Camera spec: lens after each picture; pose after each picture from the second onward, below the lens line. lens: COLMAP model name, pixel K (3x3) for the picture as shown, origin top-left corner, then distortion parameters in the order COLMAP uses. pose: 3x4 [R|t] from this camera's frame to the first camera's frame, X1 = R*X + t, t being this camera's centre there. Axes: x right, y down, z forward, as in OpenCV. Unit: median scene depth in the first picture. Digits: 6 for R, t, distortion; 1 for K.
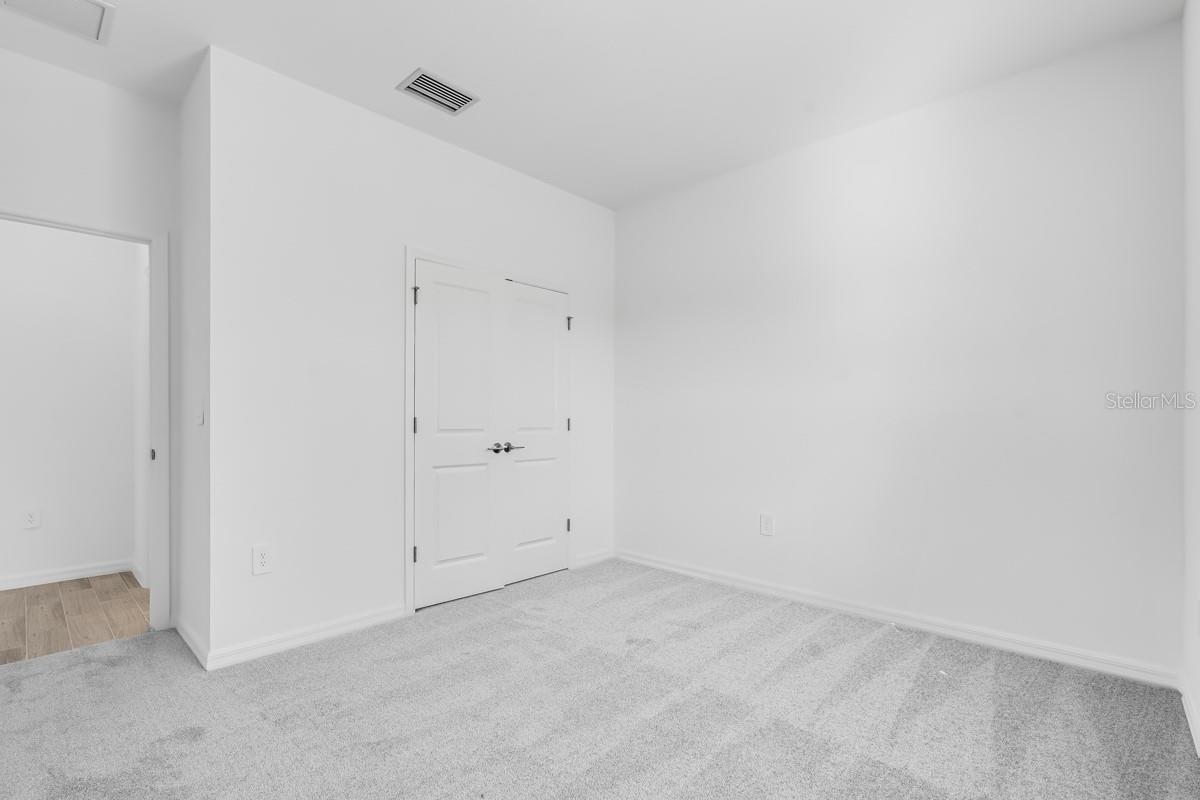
lens RADIAL K [[549.3, 0, 600.5], [0, 549.3, 409.3], [0, 0, 1]] dist [0.001545, 0.000806]
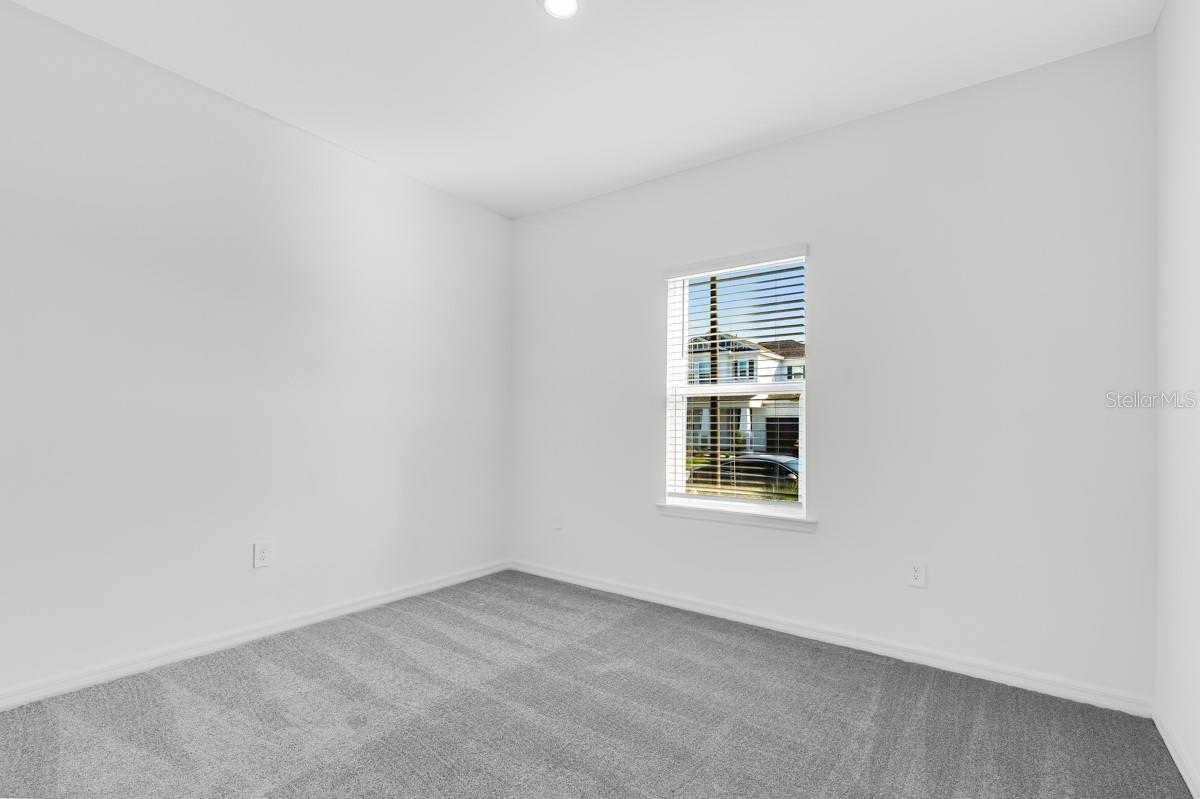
lens RADIAL K [[549.3, 0, 601.1], [0, 549.3, 401.9], [0, 0, 1]] dist [0.001545, 0.000806]
pose [[-0.087919, 0.043685, 0.995169, -0.656075], [-0.008987, 0.998962, -0.044645, 0.018734], [-0.996087, -0.012868, -0.087435, 0.659580]]
